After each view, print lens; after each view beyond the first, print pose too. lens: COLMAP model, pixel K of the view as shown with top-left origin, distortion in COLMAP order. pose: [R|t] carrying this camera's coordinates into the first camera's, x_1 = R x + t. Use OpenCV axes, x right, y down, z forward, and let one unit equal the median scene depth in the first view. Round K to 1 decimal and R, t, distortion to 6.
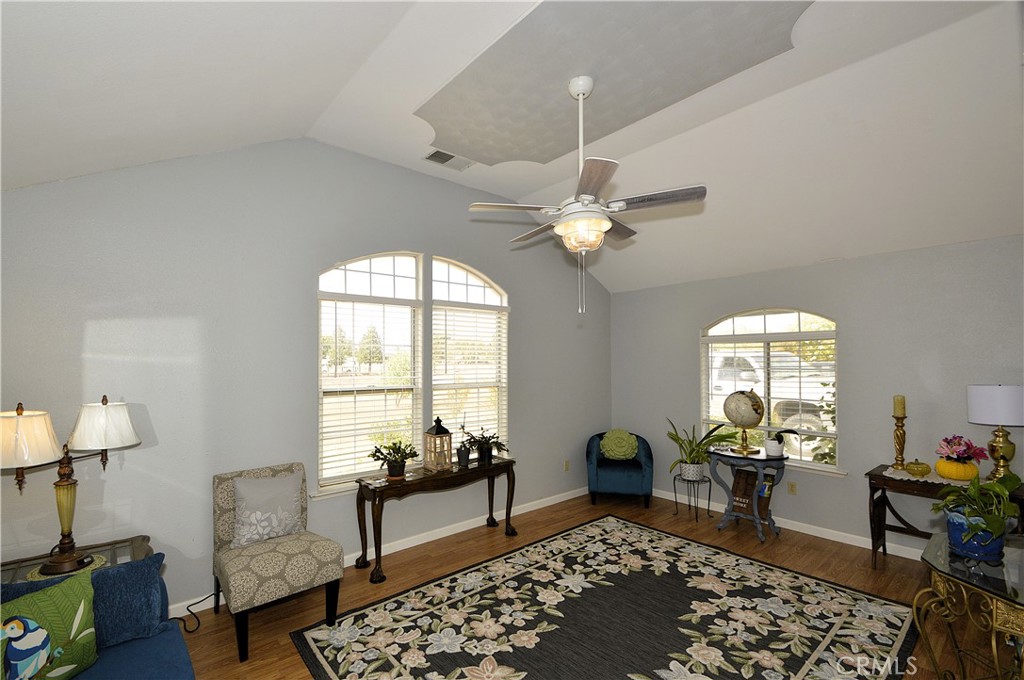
lens RADIAL K [[453.5, 0, 495.2], [0, 453.5, 352.8], [0, 0, 1]] dist [-0.000461, 0.000030]
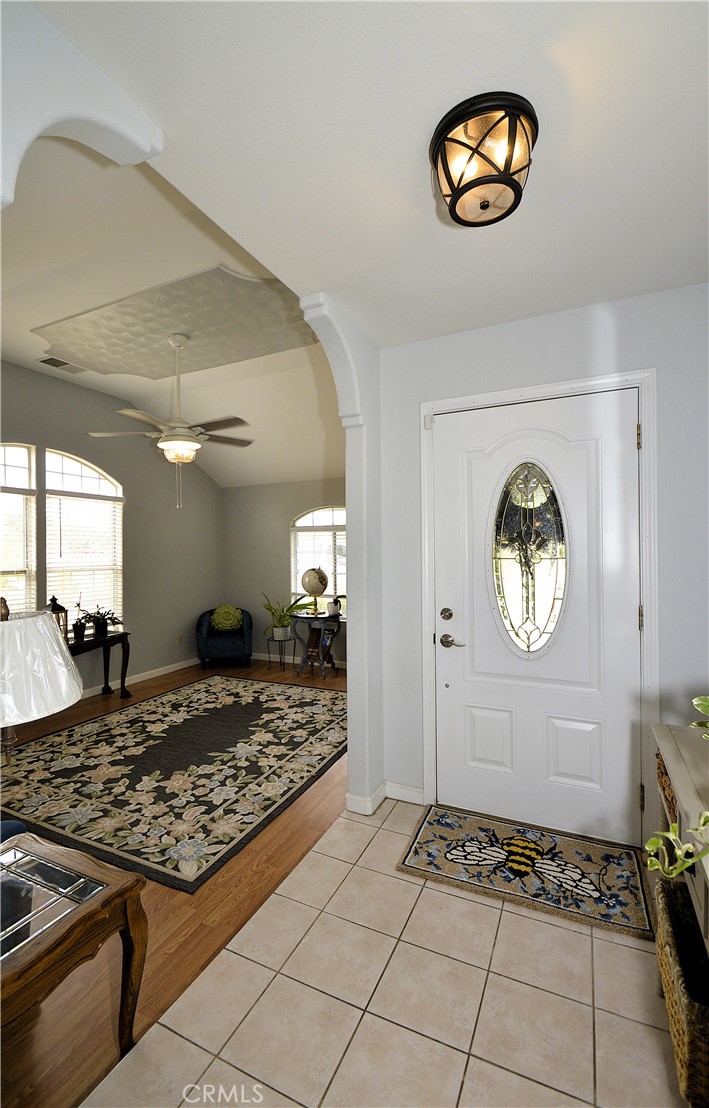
lens RADIAL K [[495.4, 0, 329.8], [0, 495.4, 550.0], [0, 0, 1]] dist [0.012773, -0.000112]
pose [[0.916311, -0.004309, 0.400444, 0.006525], [-0.001731, 0.999890, 0.014720, 0.010808], [-0.400463, -0.014182, 0.916203, -0.402814]]
